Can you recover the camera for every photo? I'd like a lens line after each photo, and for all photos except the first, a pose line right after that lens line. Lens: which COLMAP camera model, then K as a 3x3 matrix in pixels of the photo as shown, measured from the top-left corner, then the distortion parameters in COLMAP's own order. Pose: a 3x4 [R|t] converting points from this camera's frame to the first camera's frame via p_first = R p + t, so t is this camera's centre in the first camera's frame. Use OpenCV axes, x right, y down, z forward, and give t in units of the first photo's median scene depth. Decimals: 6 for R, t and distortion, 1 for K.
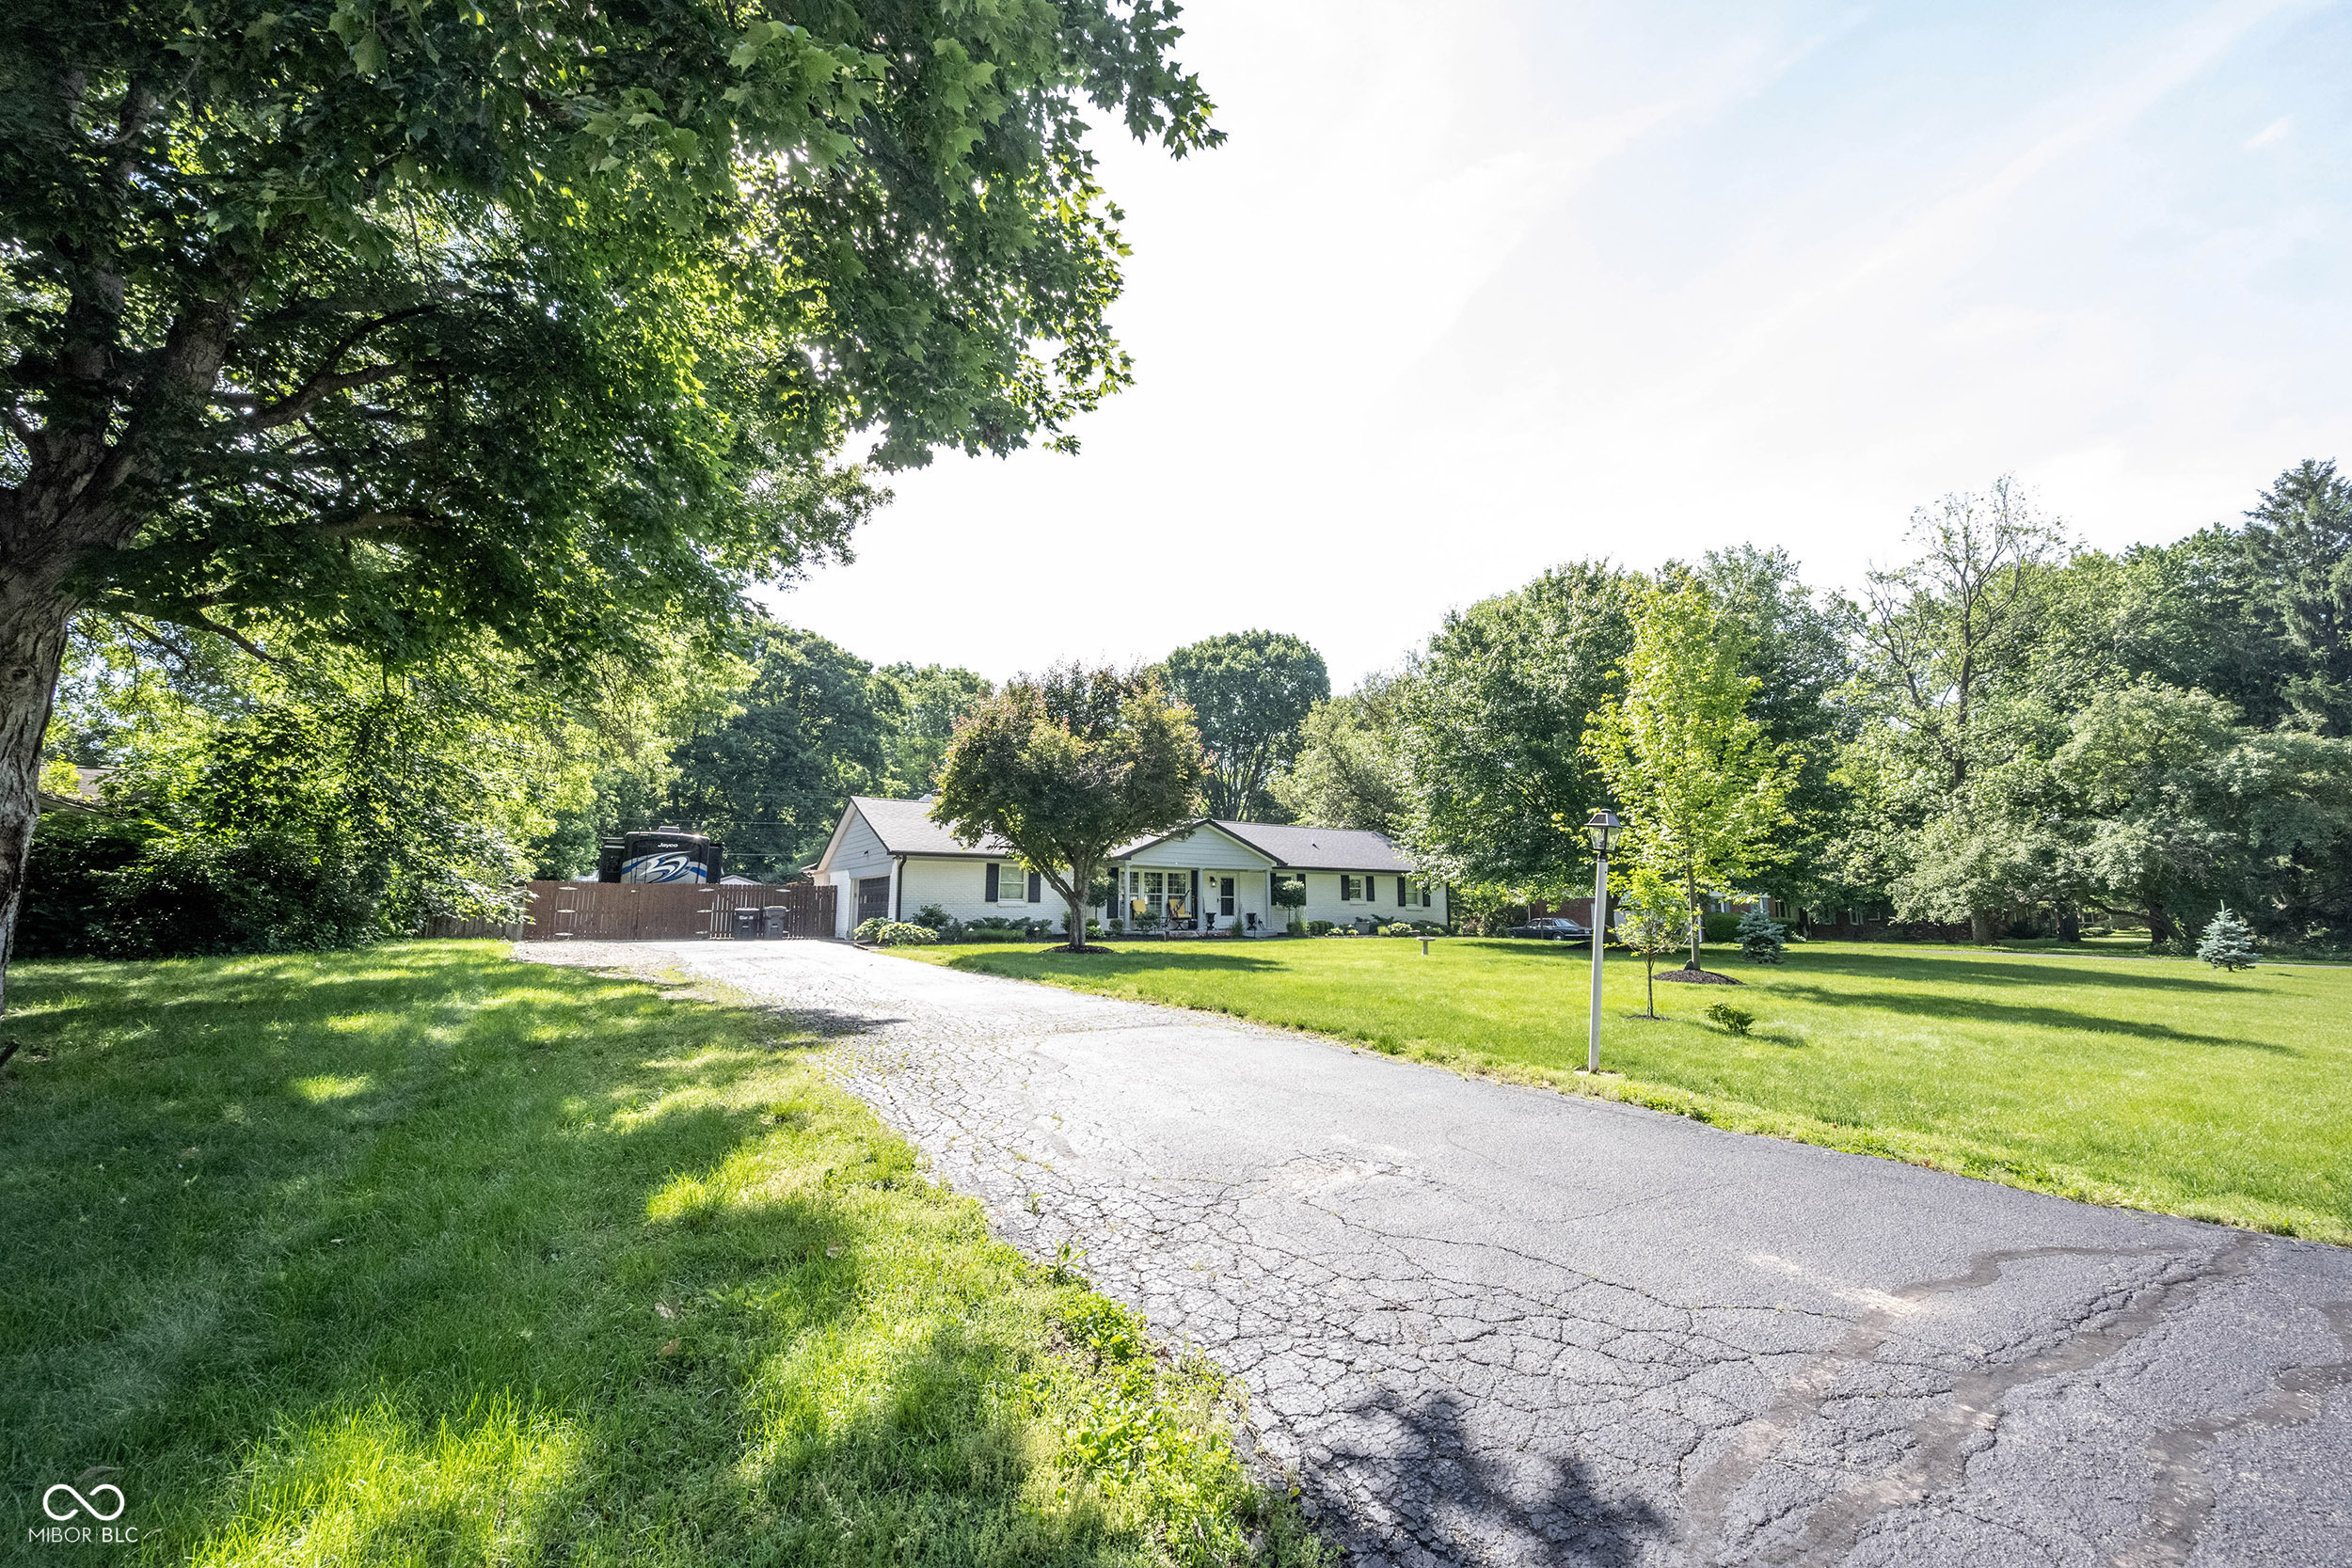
lens RADIAL K [[948.2, 0, 1179.1], [0, 948.2, 793.8], [0, 0, 1]] dist [-0.000112, 0.000035]
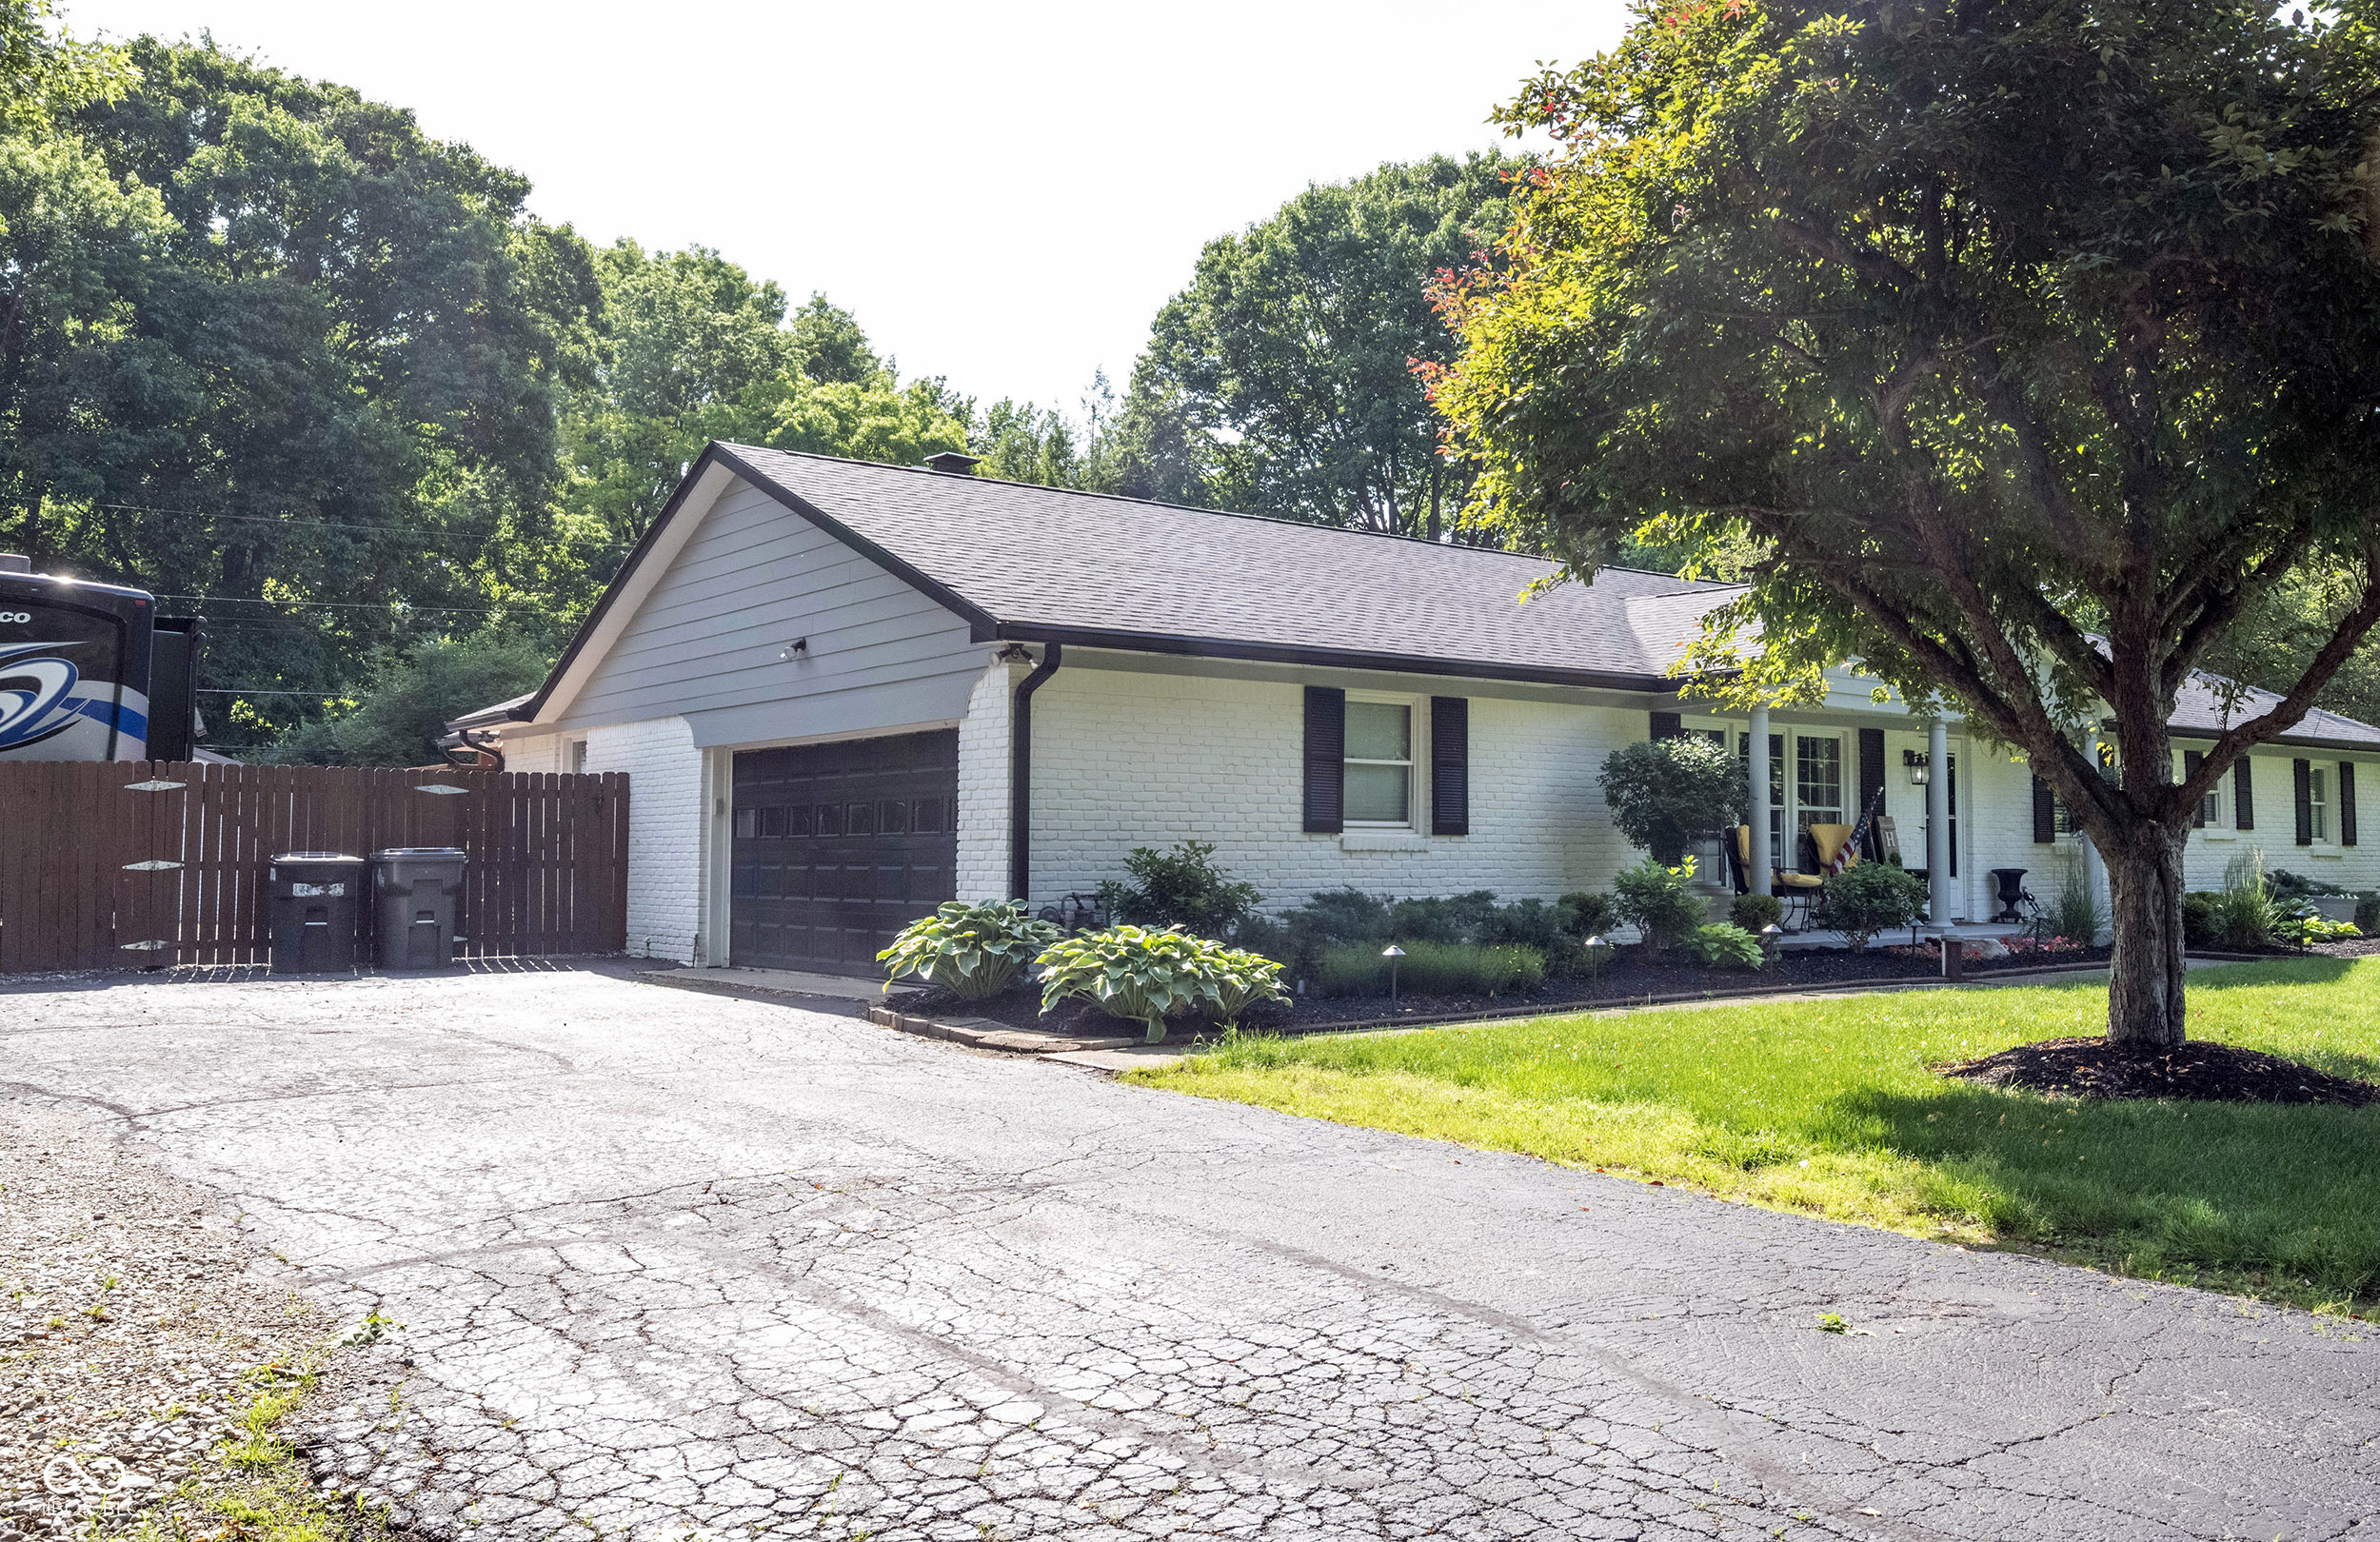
lens RADIAL K [[2068.1, 0, 1352.2], [0, 2068.1, 767.5], [0, 0, 1]] dist [-0.000088, 0.001409]
pose [[0.994340, 0.004342, 0.106159, -0.219147], [-0.013197, 0.996475, 0.082851, 0.042379], [-0.105425, -0.083783, 0.990891, 0.380053]]
